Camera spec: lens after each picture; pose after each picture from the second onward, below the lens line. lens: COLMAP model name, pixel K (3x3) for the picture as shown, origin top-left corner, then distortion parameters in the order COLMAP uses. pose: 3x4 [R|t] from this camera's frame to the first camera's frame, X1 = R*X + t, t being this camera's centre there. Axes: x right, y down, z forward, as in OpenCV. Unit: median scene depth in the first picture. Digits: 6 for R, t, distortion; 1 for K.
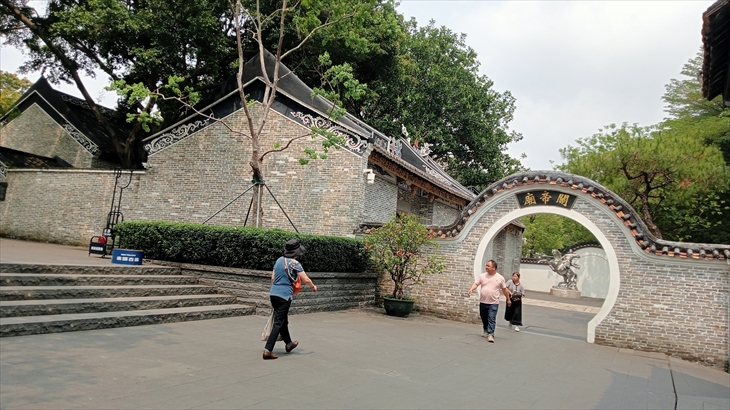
lens RADIAL K [[613.5, 0, 365.0], [0, 613.5, 205.0], [0, 0, 1]] dist [-0.000487, -0.000541]
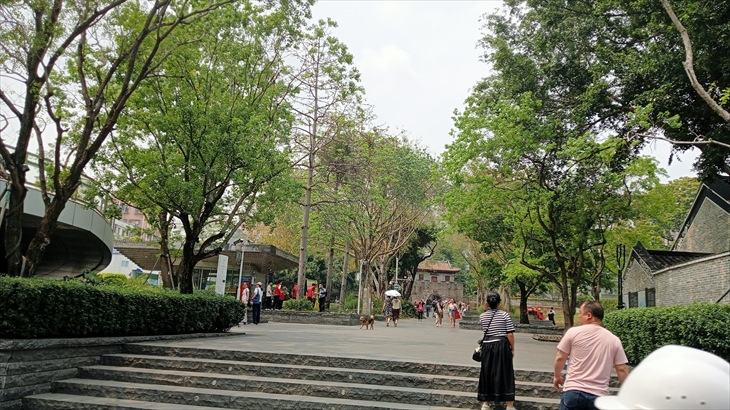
lens RADIAL K [[613.5, 0, 365.0], [0, 613.5, 205.0], [0, 0, 1]] dist [-0.000487, -0.000541]
pose [[0.321207, -0.236178, -0.917085, 0.313409], [0.048436, 0.971232, -0.233158, 0.080494], [0.945769, 0.030472, 0.323406, 0.650164]]
